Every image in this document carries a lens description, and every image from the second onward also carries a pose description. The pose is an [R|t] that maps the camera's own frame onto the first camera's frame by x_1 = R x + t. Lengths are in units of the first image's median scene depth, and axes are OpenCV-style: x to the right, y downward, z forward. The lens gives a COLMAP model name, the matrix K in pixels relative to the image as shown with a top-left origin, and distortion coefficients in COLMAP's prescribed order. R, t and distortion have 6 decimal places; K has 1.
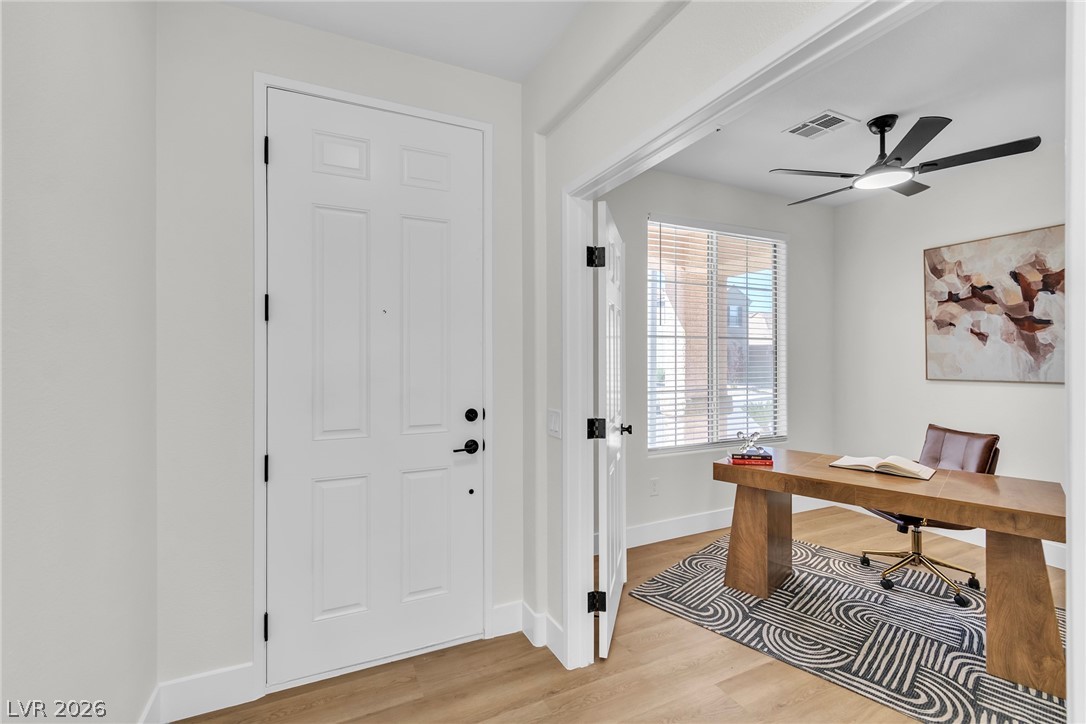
lens RADIAL K [[486.3, 0, 545.5], [0, 486.3, 358.4], [0, 0, 1]] dist [0.002224, -0.000712]
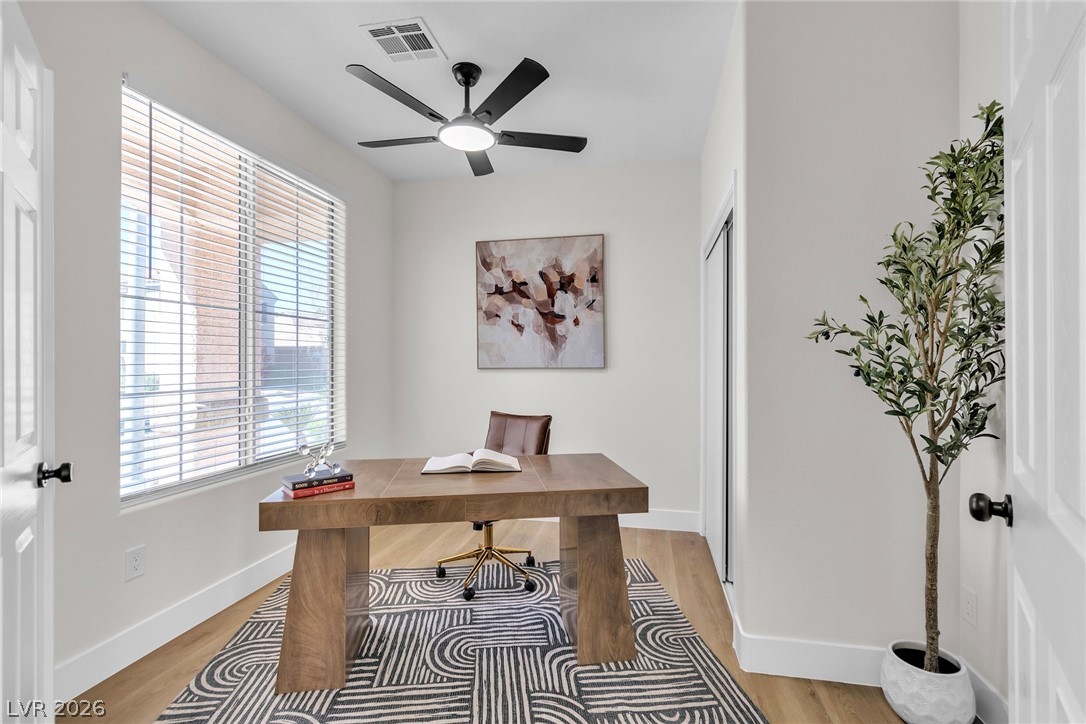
lens RADIAL K [[486.3, 0, 548.9], [0, 486.3, 360.2], [0, 0, 1]] dist [0.002224, -0.000712]
pose [[0.609846, 0.003731, 0.792511, 0.085950], [0.000165, 0.999988, -0.004834, 0.040854], [-0.792520, 0.003079, 0.609838, 0.347451]]
